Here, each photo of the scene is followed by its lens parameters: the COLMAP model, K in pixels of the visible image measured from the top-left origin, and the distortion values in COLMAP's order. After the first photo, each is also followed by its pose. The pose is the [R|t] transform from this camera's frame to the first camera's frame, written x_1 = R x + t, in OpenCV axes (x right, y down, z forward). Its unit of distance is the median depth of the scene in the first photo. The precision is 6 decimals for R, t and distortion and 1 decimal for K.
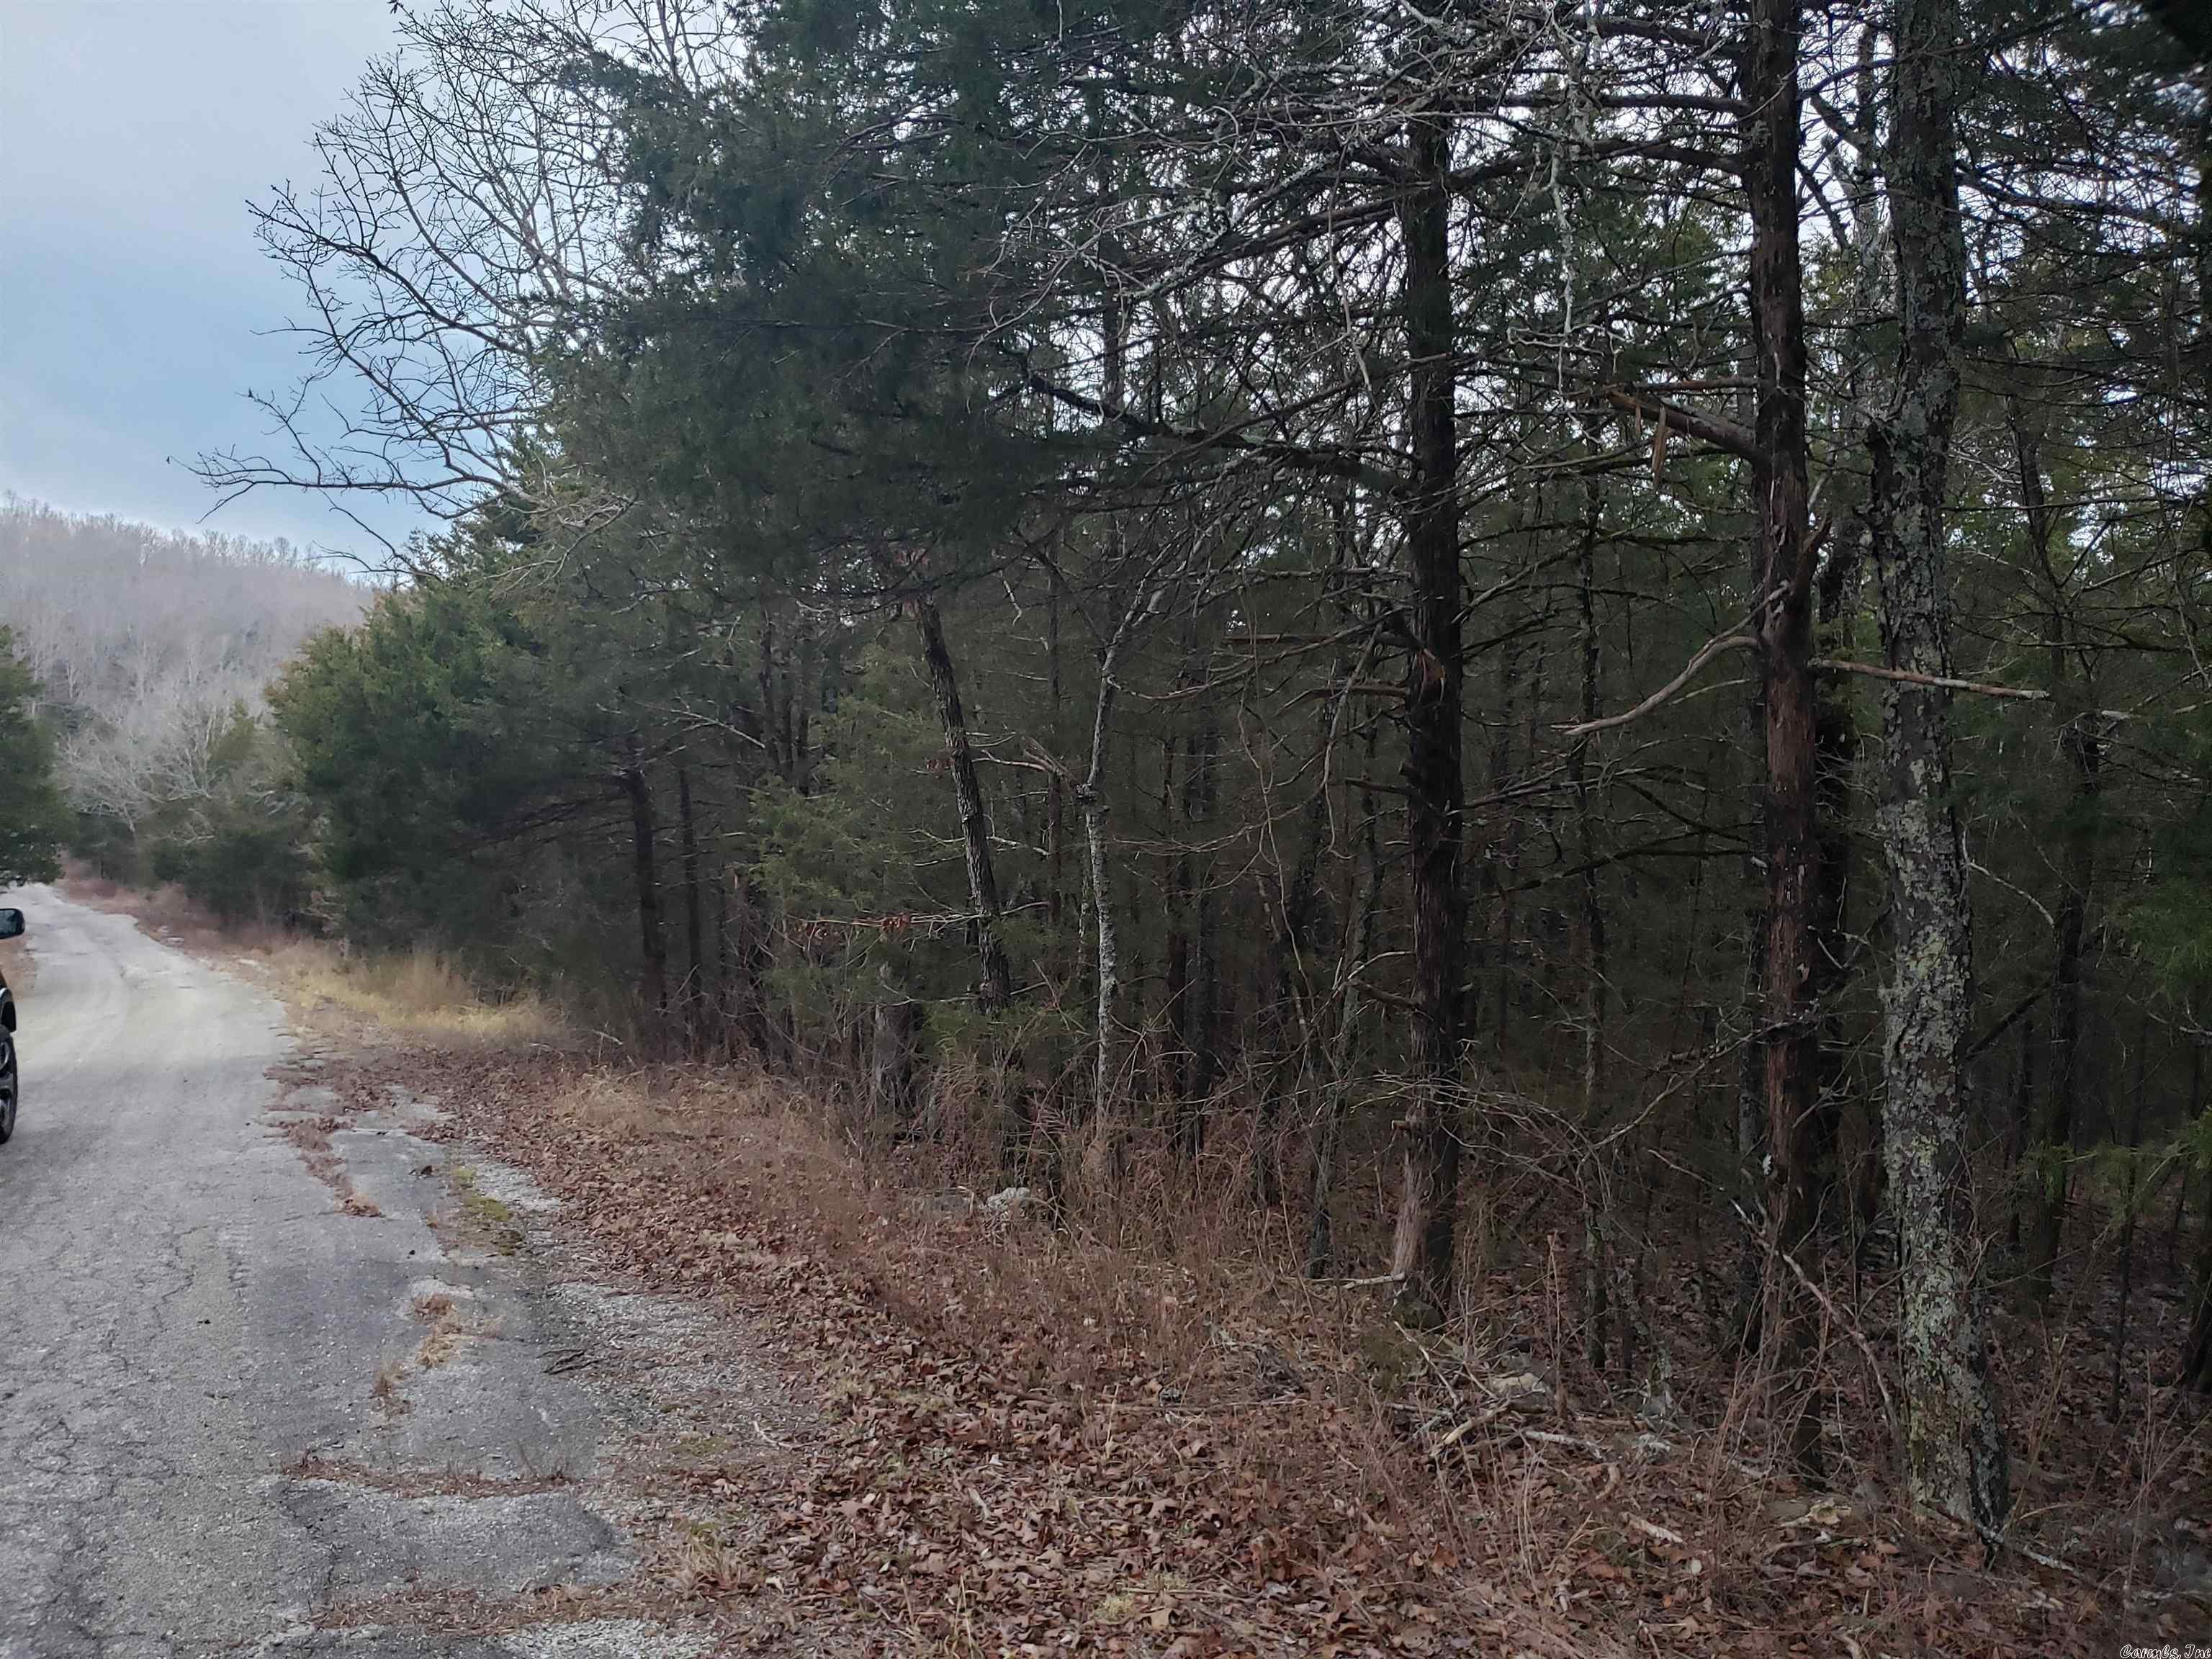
lens RADIAL K [[1880.7, 0, 1106.0], [0, 1880.7, 829.5], [0, 0, 1]] dist [0.005345, 0.082293]
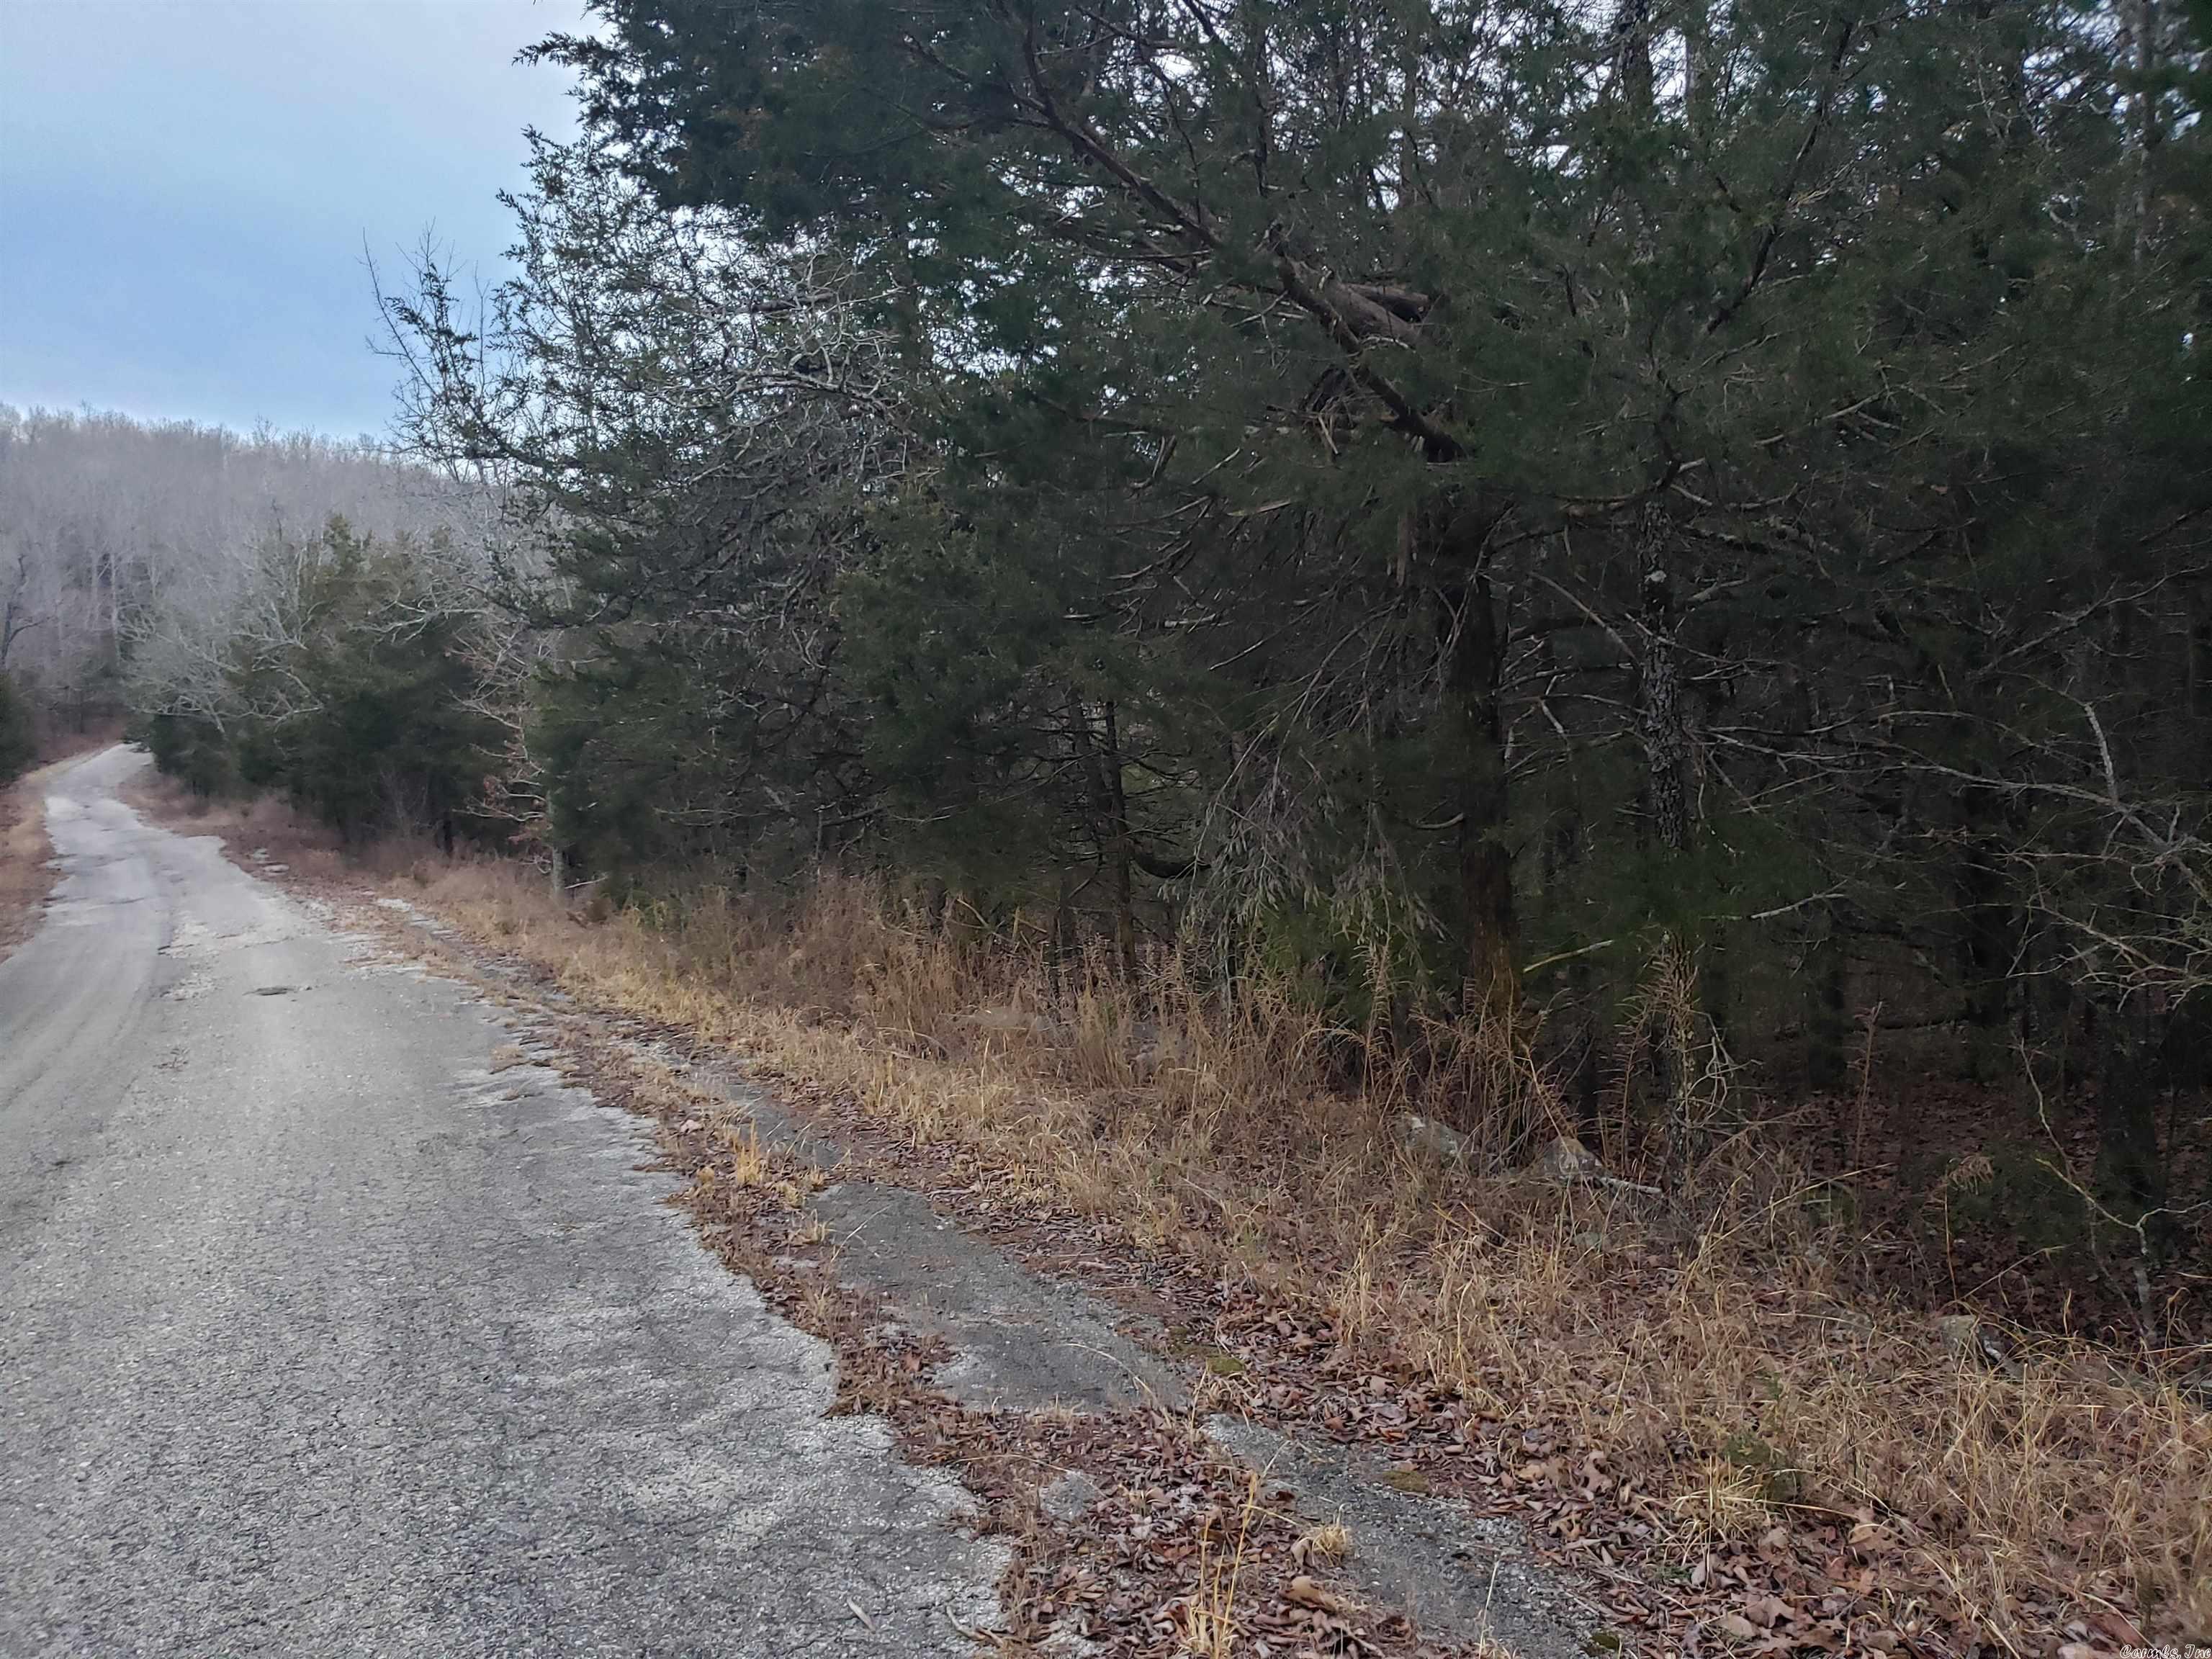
lens RADIAL K [[1880.7, 0, 1106.0], [0, 1880.7, 829.5], [0, 0, 1]] dist [0.005345, 0.082293]
pose [[0.996736, -0.061039, -0.052845, -0.151713], [0.064548, 0.995632, 0.067463, 0.017031], [0.048496, -0.070654, 0.996321, 0.324245]]
